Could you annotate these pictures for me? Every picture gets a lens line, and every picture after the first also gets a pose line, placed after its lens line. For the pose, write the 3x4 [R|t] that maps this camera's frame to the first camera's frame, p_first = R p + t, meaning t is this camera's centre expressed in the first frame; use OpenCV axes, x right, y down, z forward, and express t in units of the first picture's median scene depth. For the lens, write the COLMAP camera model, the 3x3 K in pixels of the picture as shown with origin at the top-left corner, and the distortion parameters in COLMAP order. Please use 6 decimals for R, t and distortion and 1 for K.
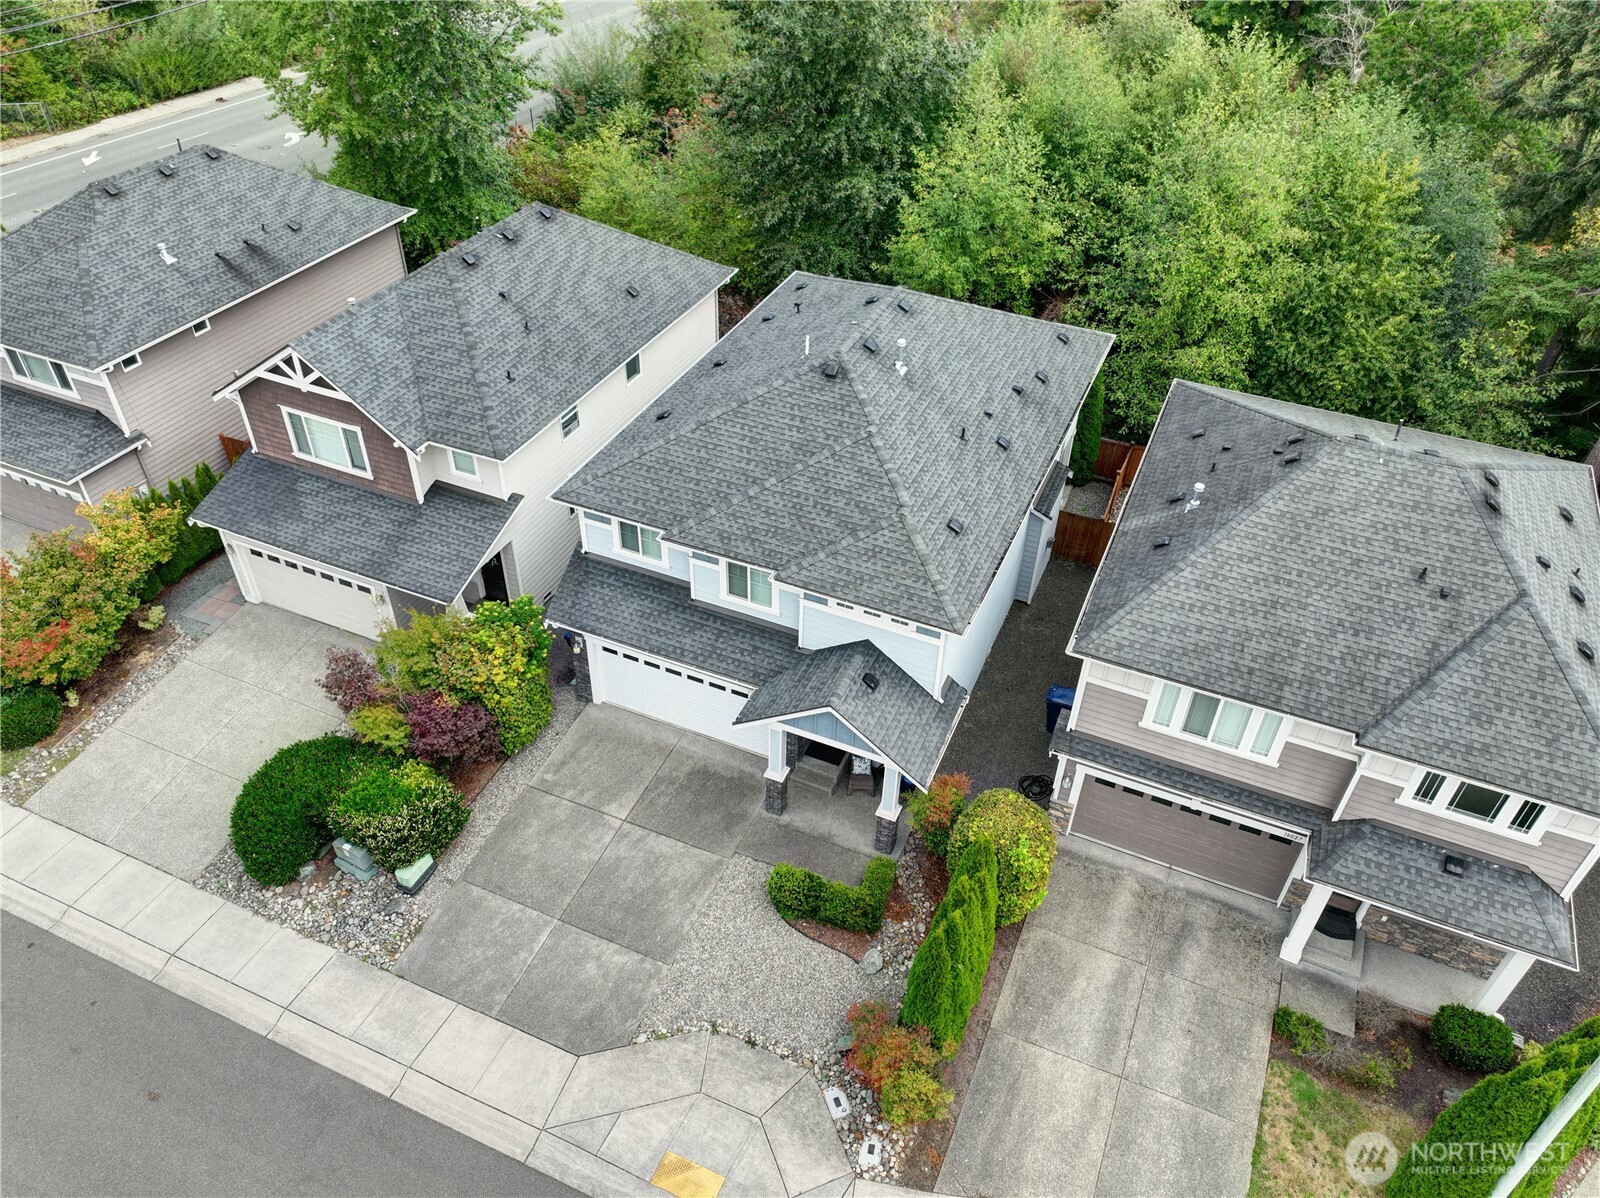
lens RADIAL K [[1120.5, 0, 800.0], [0, 1120.5, 599.0], [0, 0, 1]] dist [0.019105, 0.003107]
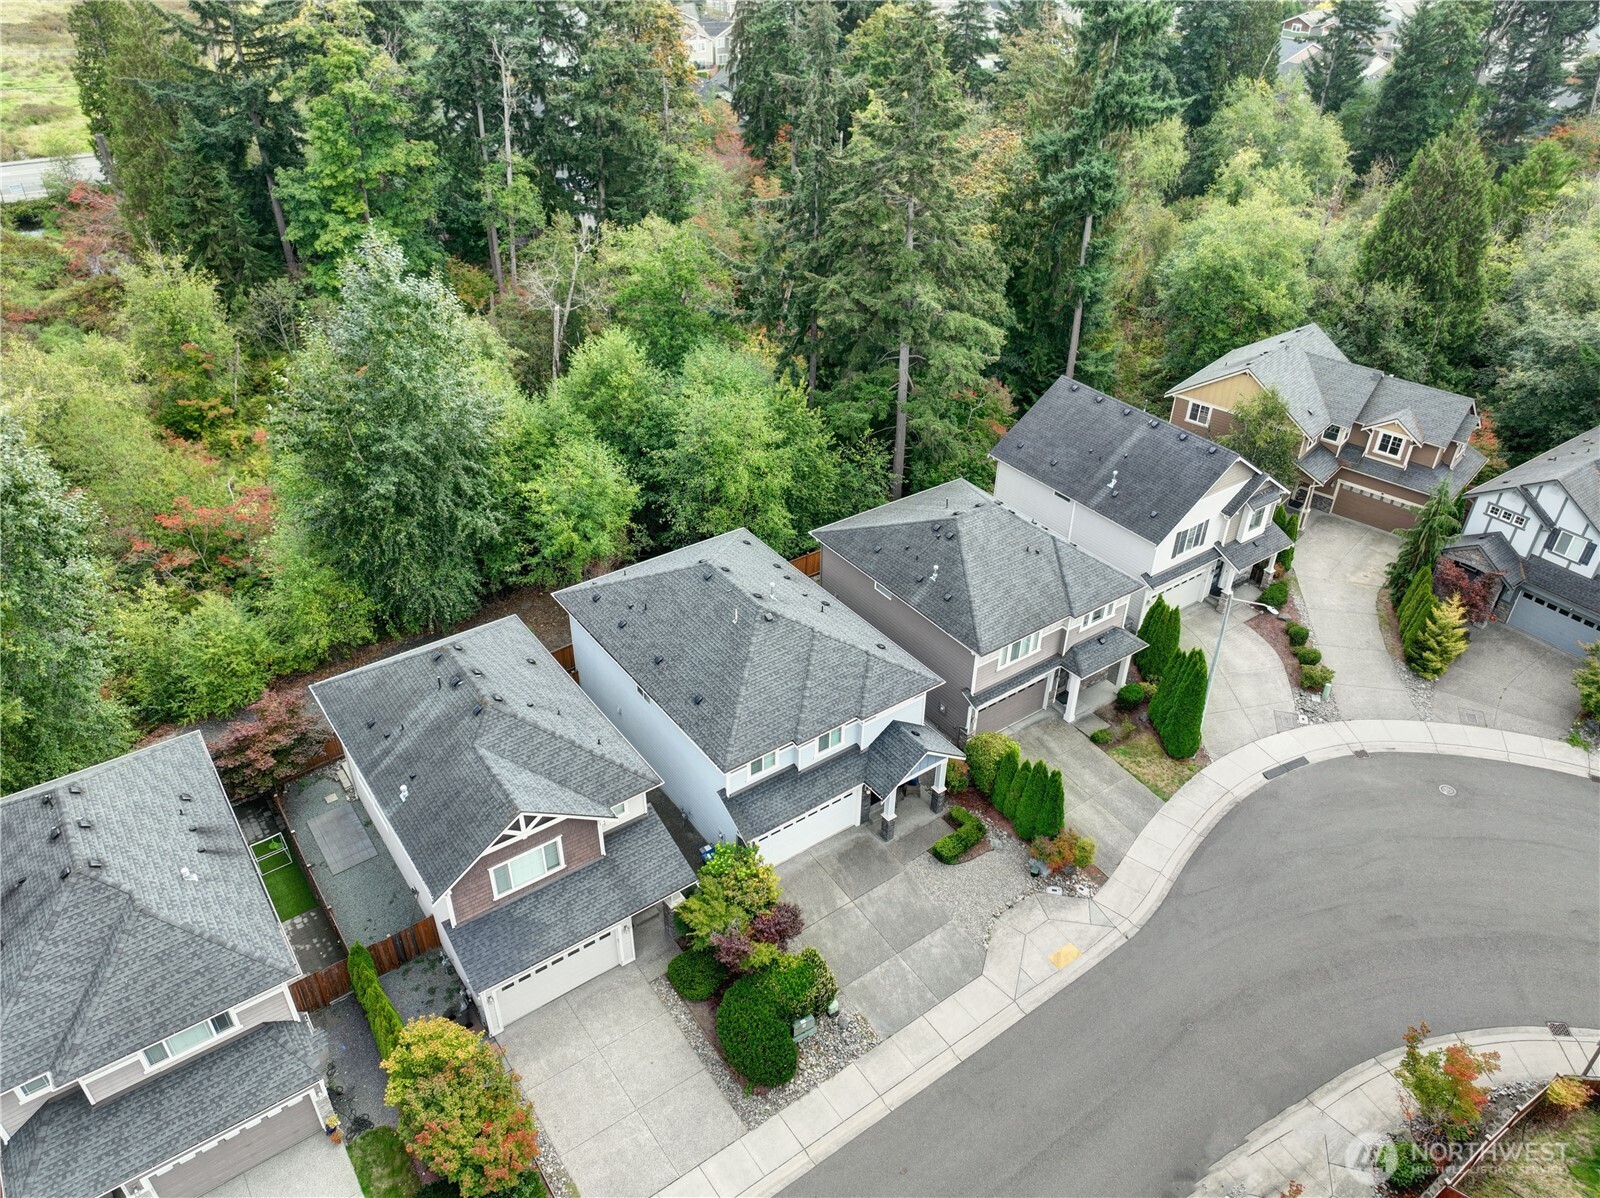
lens RADIAL K [[1120.5, 0, 800.0], [0, 1120.5, 599.0], [0, 0, 1]] dist [0.019105, 0.003107]
pose [[0.506739, -0.497146, 0.704316, -1.252481], [0.542727, 0.818730, 0.187426, -0.571649], [-0.669823, 0.287275, 0.684697, -0.235875]]
